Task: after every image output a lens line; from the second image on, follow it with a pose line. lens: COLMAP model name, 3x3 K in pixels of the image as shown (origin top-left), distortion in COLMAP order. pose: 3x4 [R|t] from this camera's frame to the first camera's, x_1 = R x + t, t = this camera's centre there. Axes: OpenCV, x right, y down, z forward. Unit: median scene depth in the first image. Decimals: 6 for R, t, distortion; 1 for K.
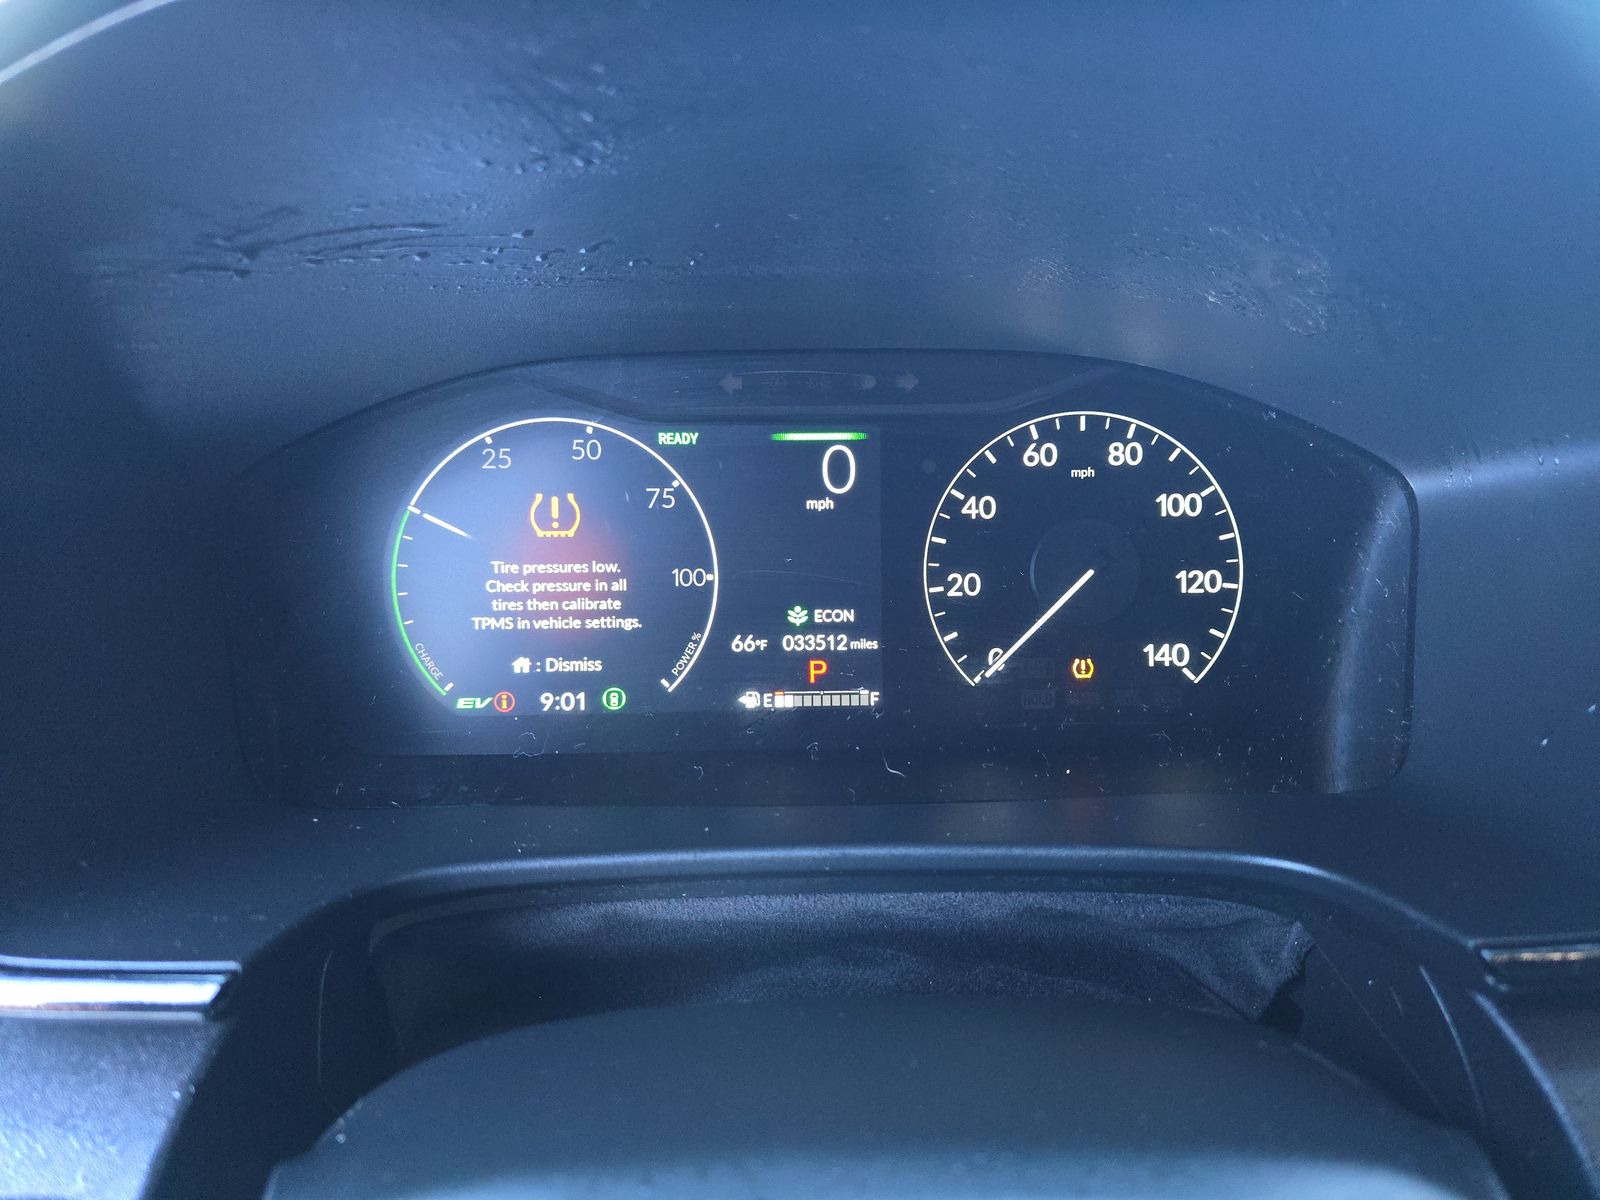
lens RADIAL K [[1087.7, 0, 801.4], [0, 1087.7, 599.3], [0, 0, 1]] dist [0.006482, -0.000347]
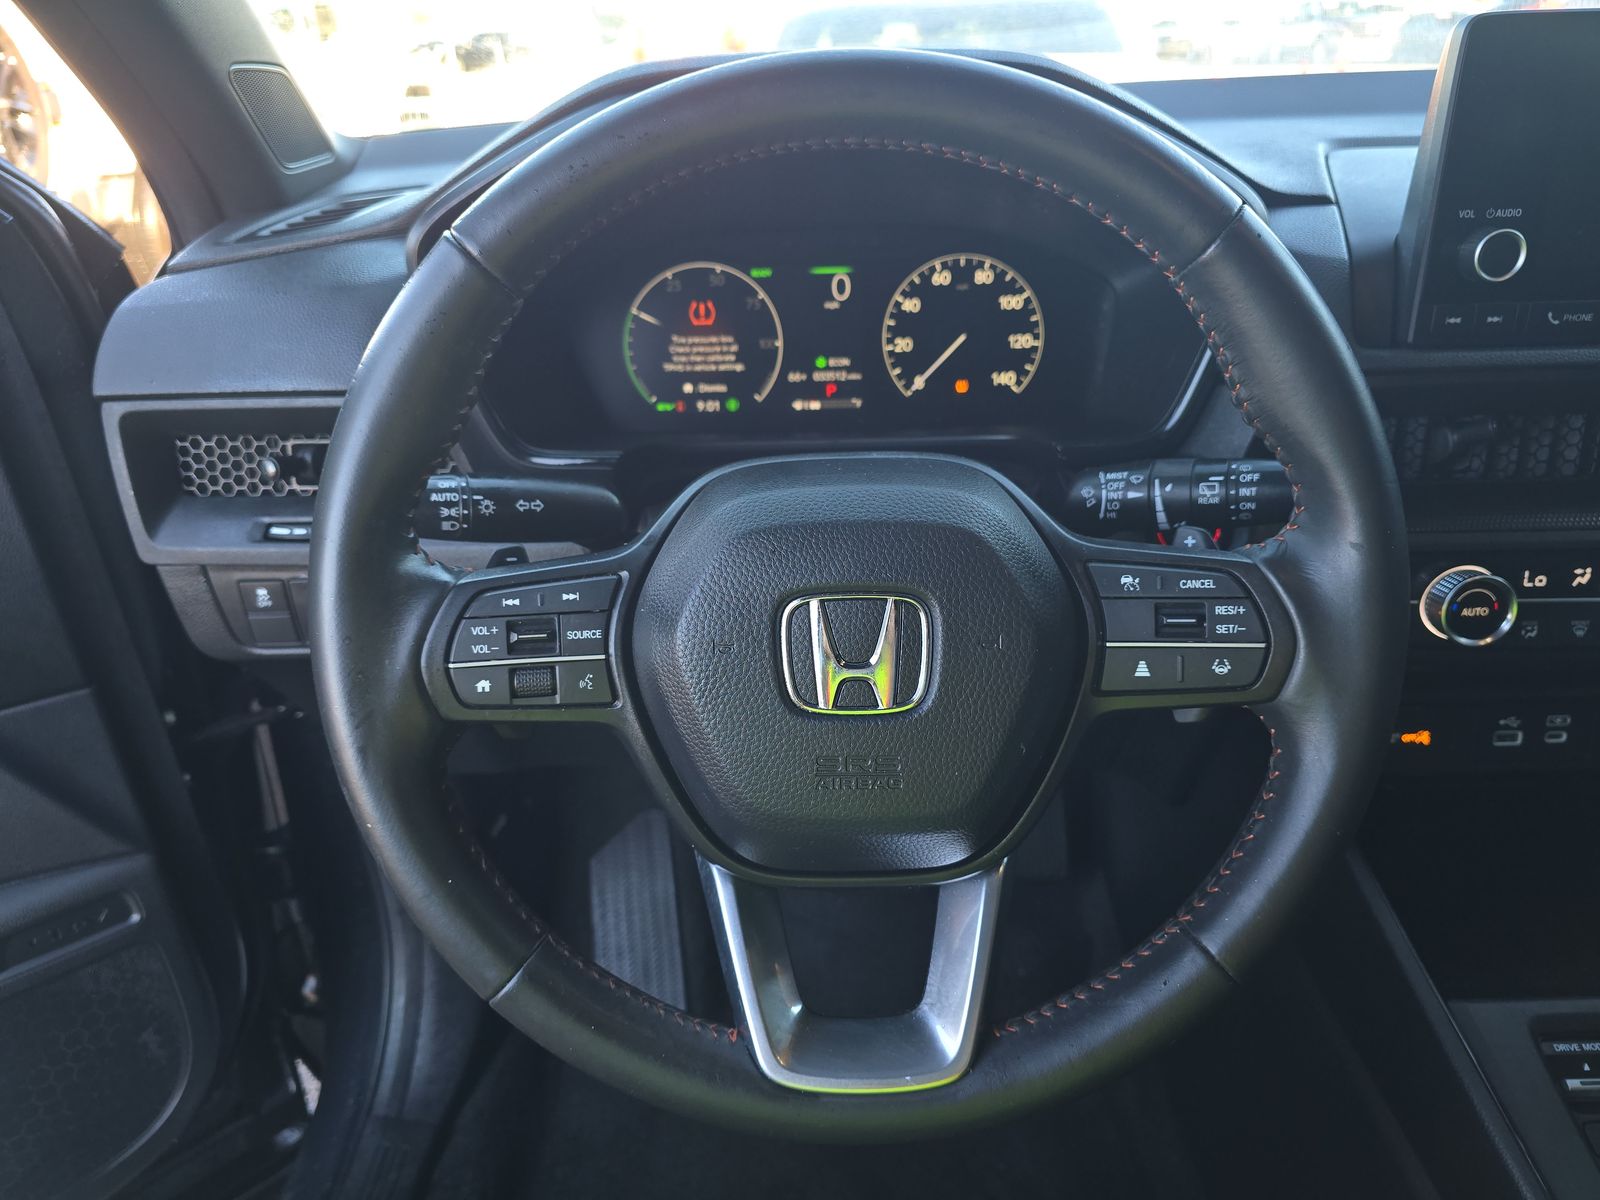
lens RADIAL K [[1087.7, 0, 799.4], [0, 1087.7, 591.0], [0, 0, 1]] dist [0.006482, -0.000347]
pose [[0.999851, -0.013826, -0.010380, -0.029377], [0.015684, 0.977990, 0.208063, 0.010285], [0.007275, -0.208195, 0.978060, -1.082495]]
